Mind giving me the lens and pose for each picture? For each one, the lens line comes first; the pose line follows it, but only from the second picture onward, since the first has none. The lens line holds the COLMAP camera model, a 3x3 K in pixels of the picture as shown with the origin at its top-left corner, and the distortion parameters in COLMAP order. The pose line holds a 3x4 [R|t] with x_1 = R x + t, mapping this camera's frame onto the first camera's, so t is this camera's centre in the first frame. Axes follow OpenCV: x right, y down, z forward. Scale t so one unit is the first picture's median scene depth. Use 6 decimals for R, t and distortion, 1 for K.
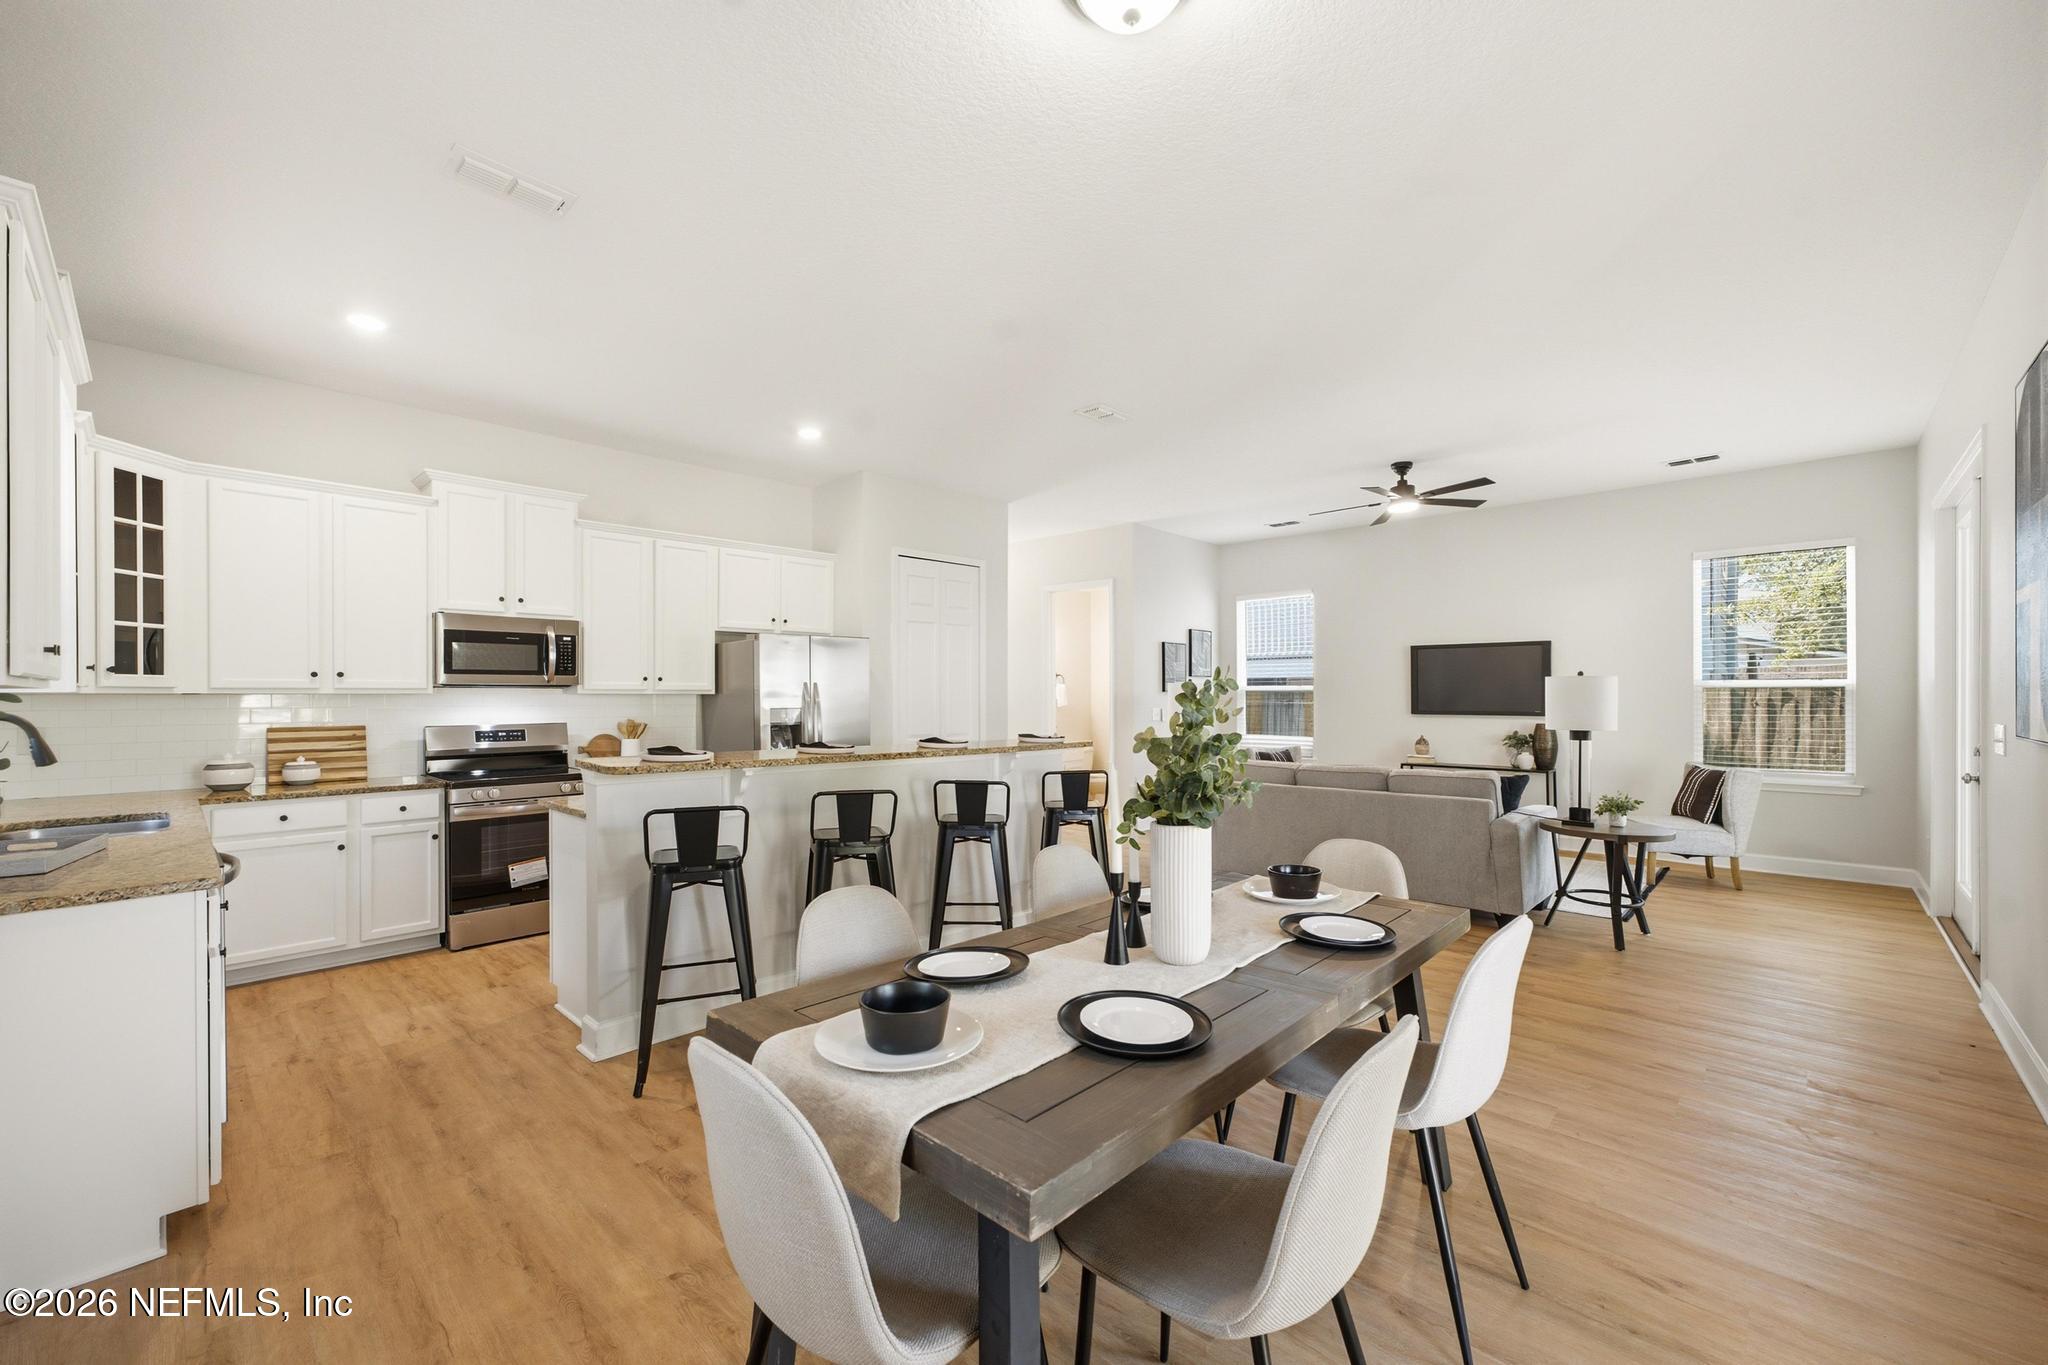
lens RADIAL K [[810.0, 0, 1061.5], [0, 810.0, 691.7], [0, 0, 1]] dist [-0.021976, 0.000284]
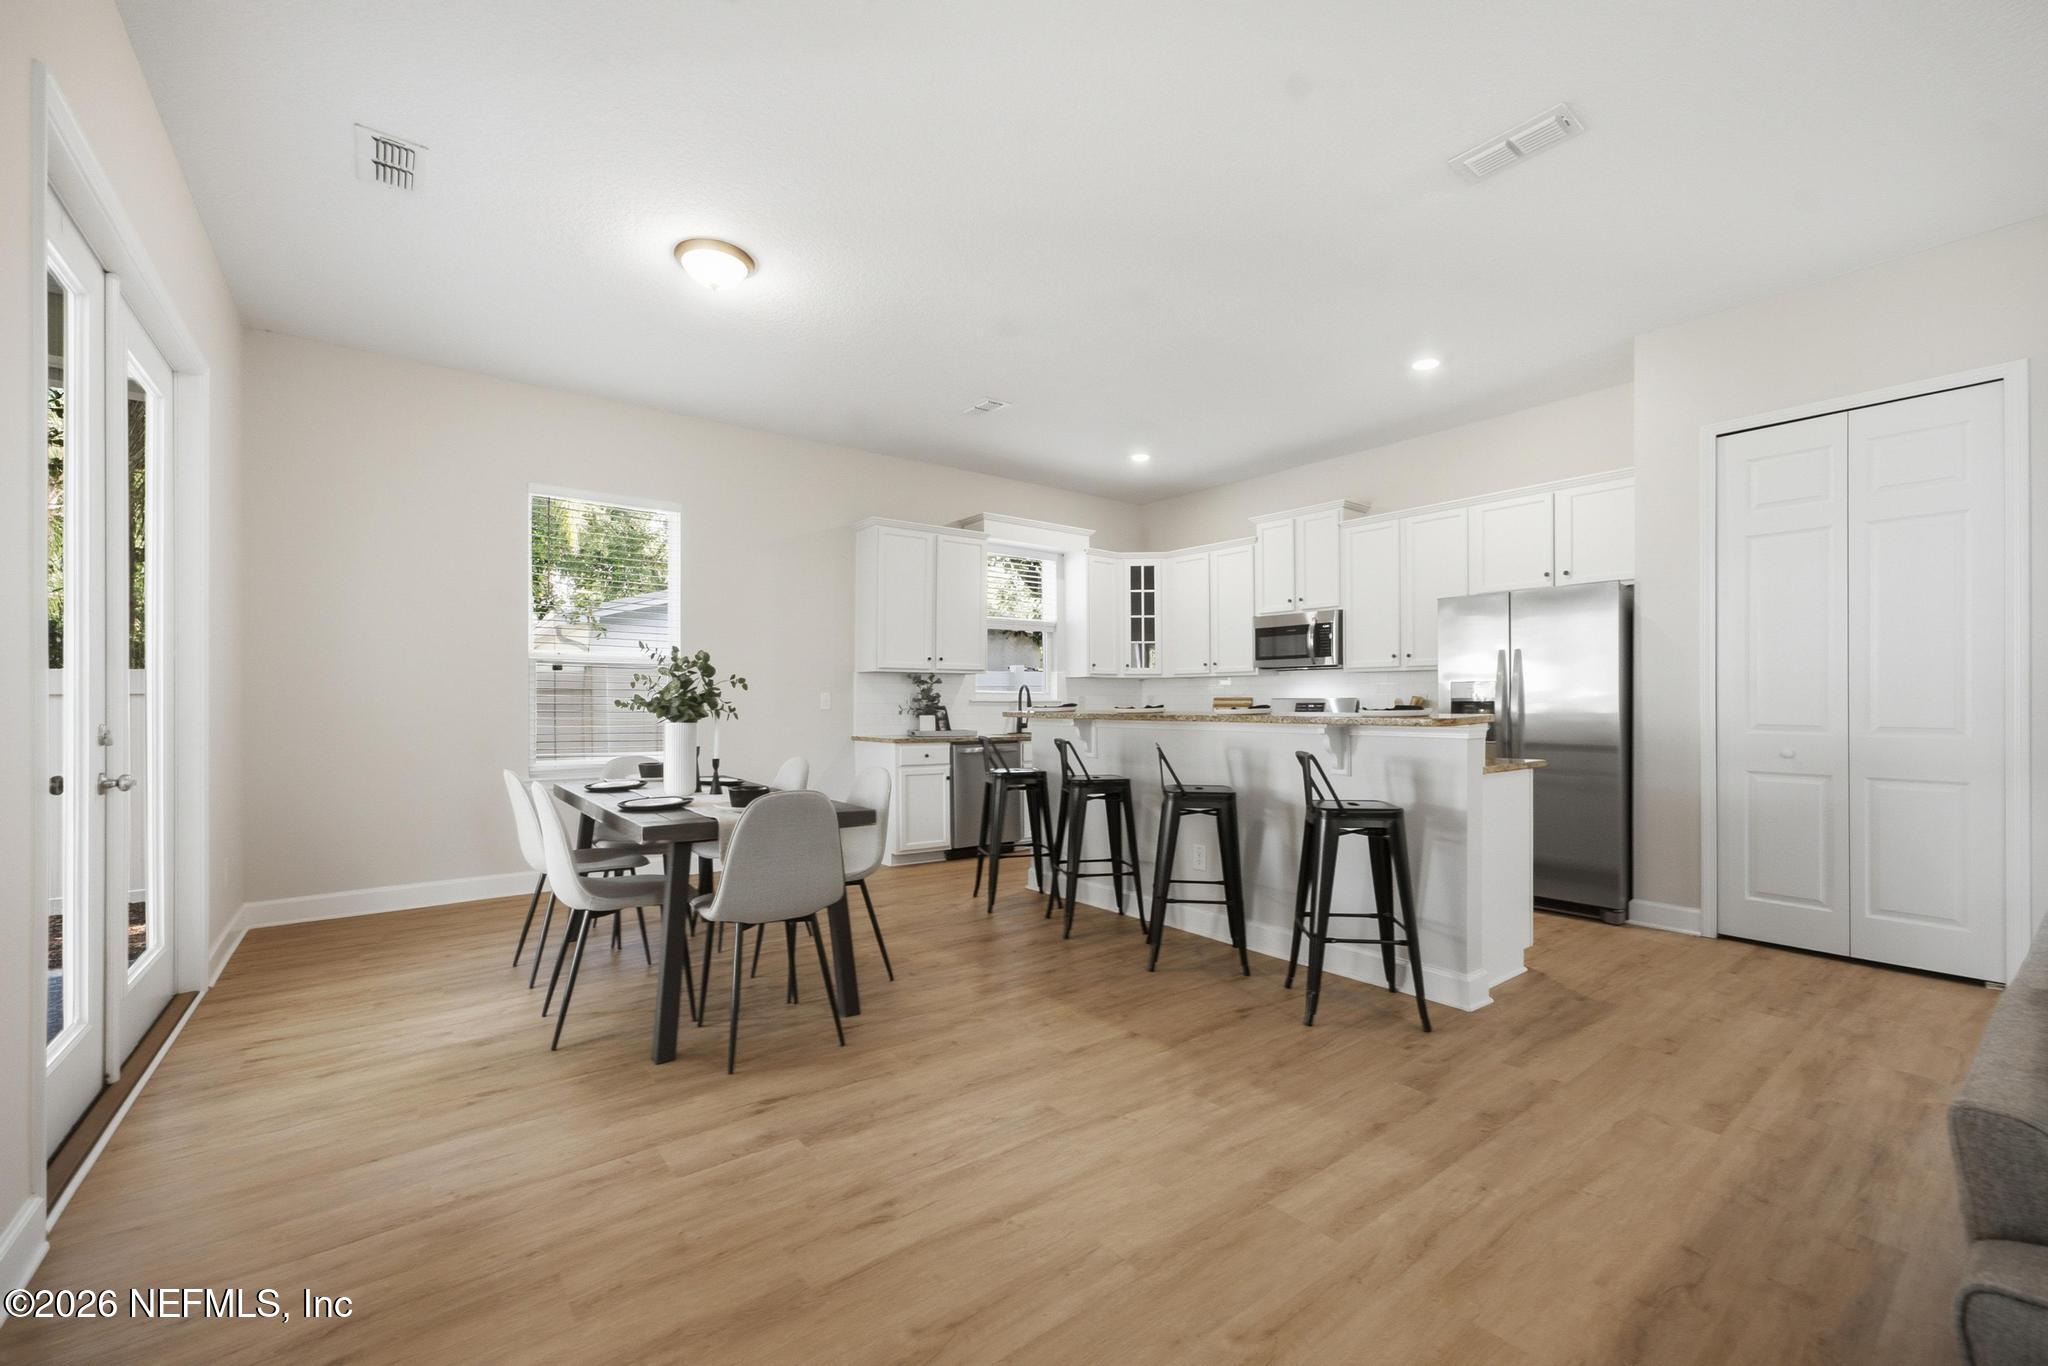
lens RADIAL K [[837.5, 0, 1028.6], [0, 837.5, 696.4], [0, 0, 1]] dist [0.002906, 0.000618]
pose [[-0.154646, 0.001008, -0.987969, 0.766557], [0.006686, 0.999978, -0.000026, 0.040306], [0.987947, -0.006609, -0.154650, 0.825254]]
